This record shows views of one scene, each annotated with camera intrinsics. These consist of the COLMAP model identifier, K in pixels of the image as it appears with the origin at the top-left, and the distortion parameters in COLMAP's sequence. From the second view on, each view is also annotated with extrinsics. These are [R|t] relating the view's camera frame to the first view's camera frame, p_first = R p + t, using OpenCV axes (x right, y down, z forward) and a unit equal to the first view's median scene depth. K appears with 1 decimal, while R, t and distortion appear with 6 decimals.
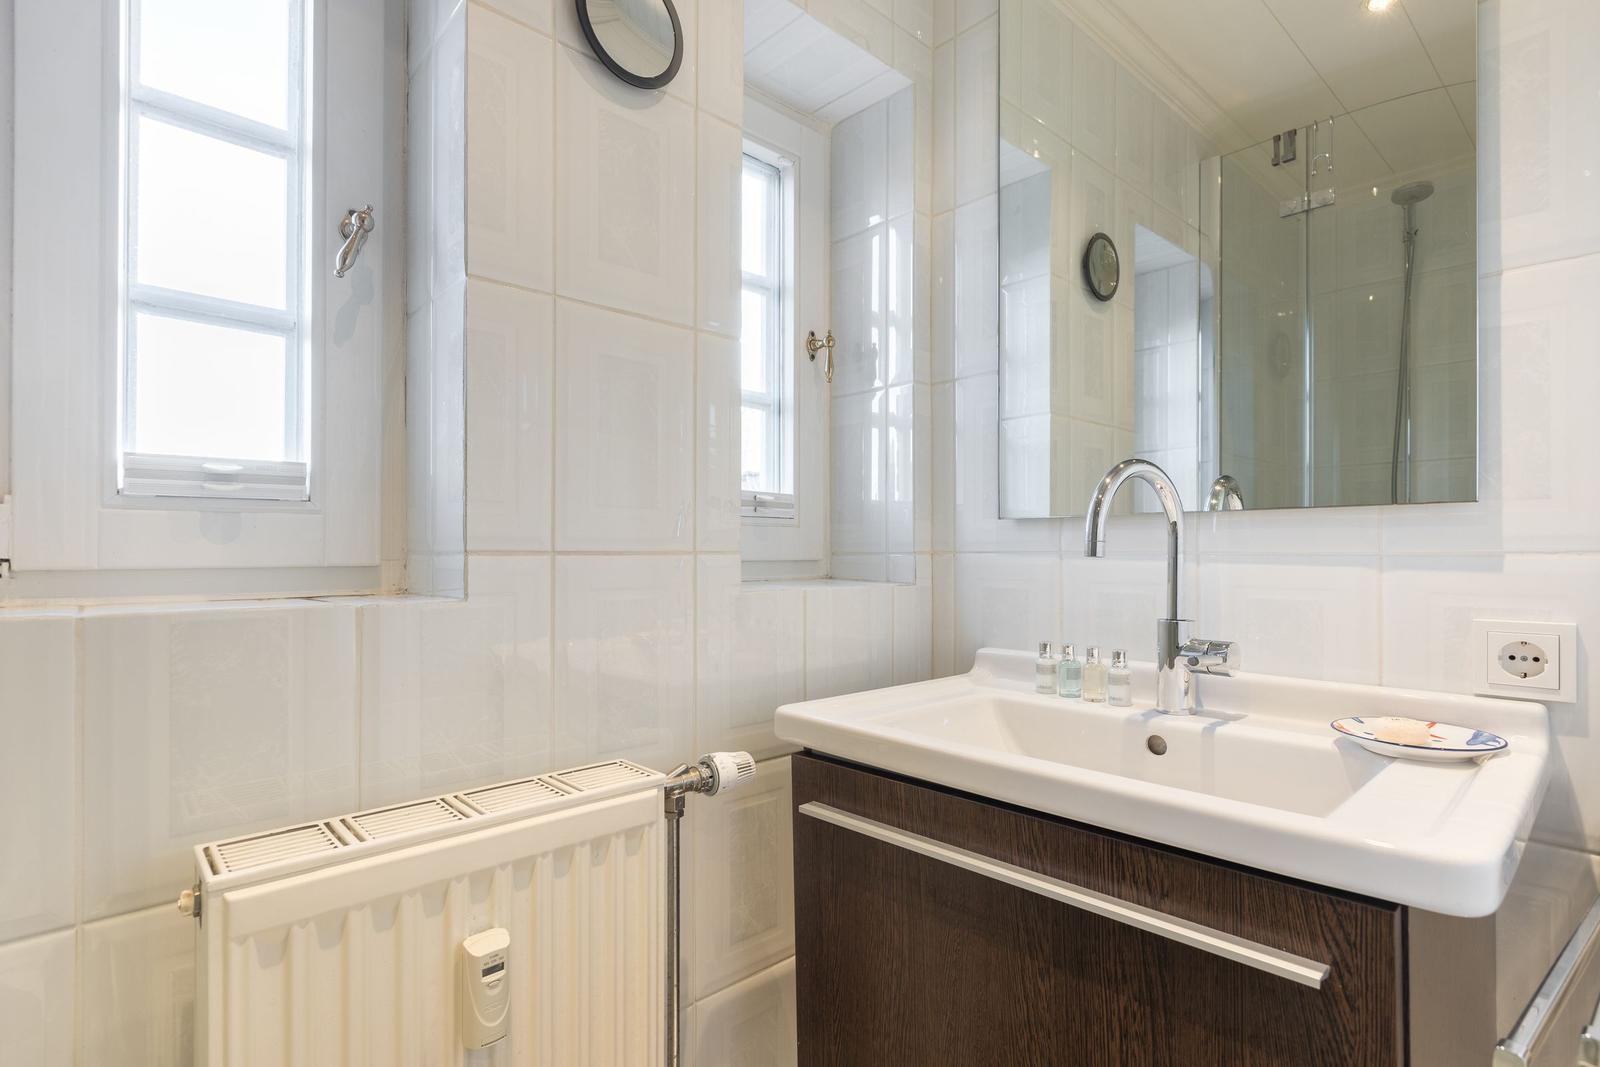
lens RADIAL K [[832.4, 0, 803.6], [0, 832.4, 543.2], [0, 0, 1]] dist [-0.005182, -0.000399]
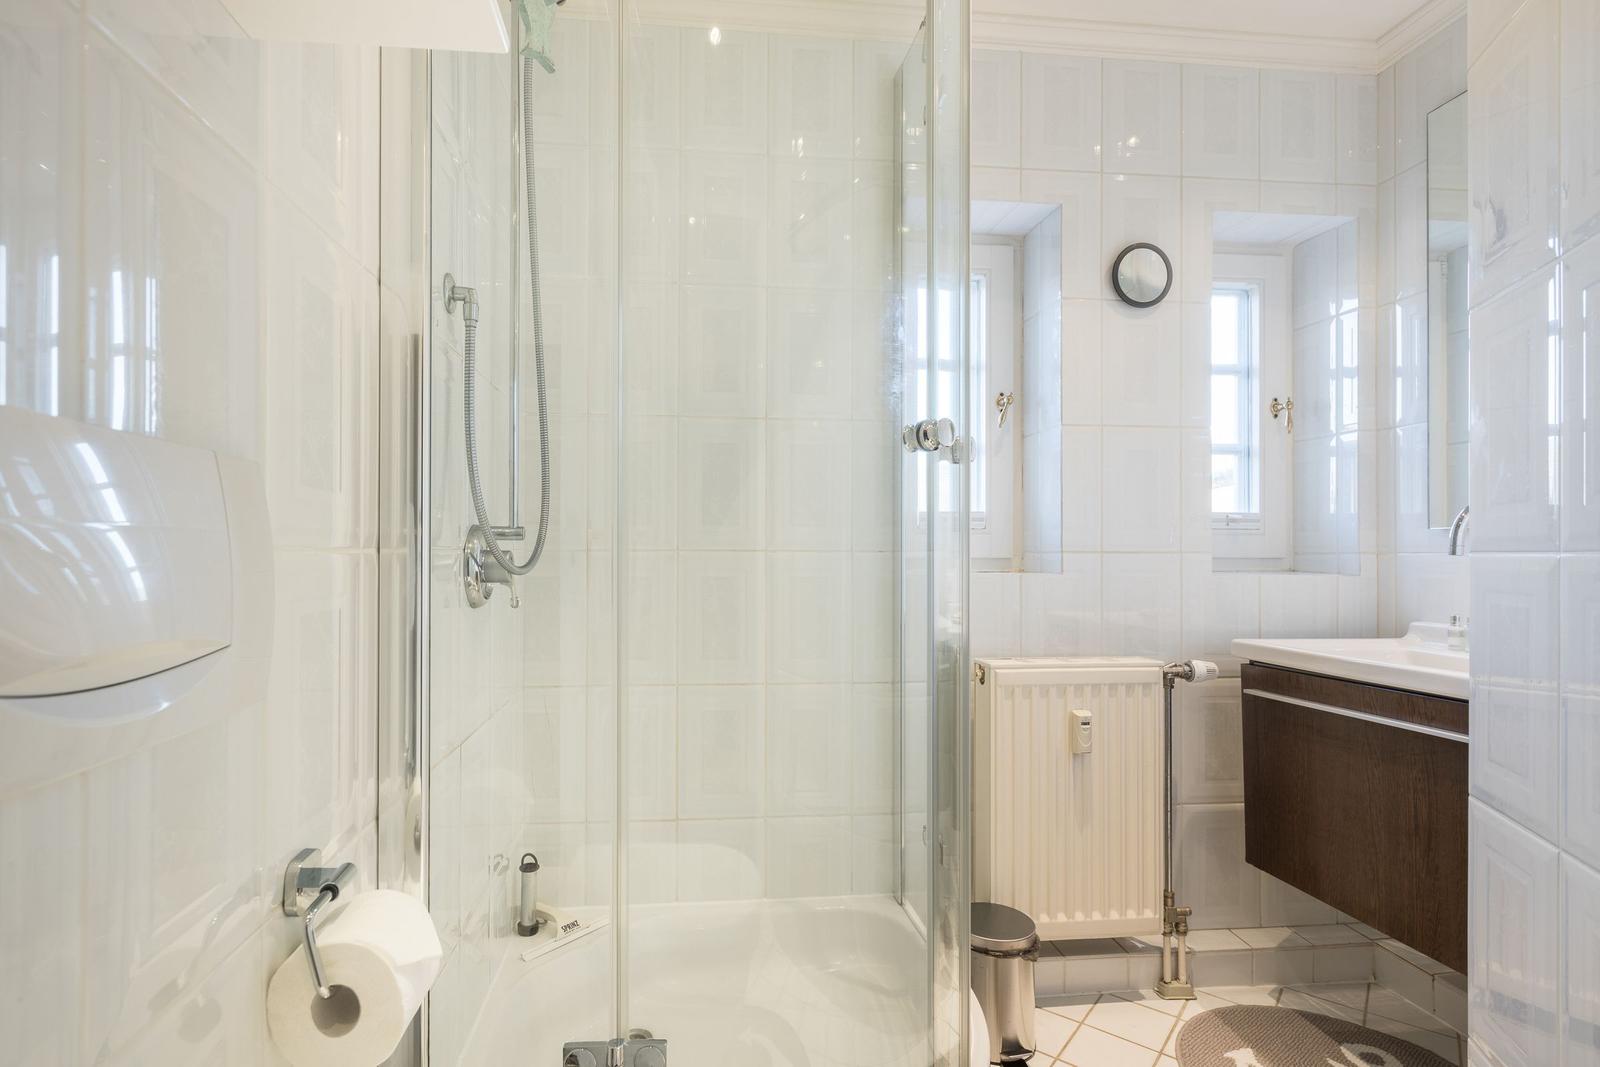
lens RADIAL K [[716.3, 0, 795.8], [0, 716.3, 547.3], [0, 0, 1]] dist [-0.001648, 0.000031]
pose [[0.805166, -0.001917, -0.593047, 0.115315], [0.003983, 0.999990, 0.002174, -0.006057], [0.593036, -0.004113, 0.805165, -0.731256]]
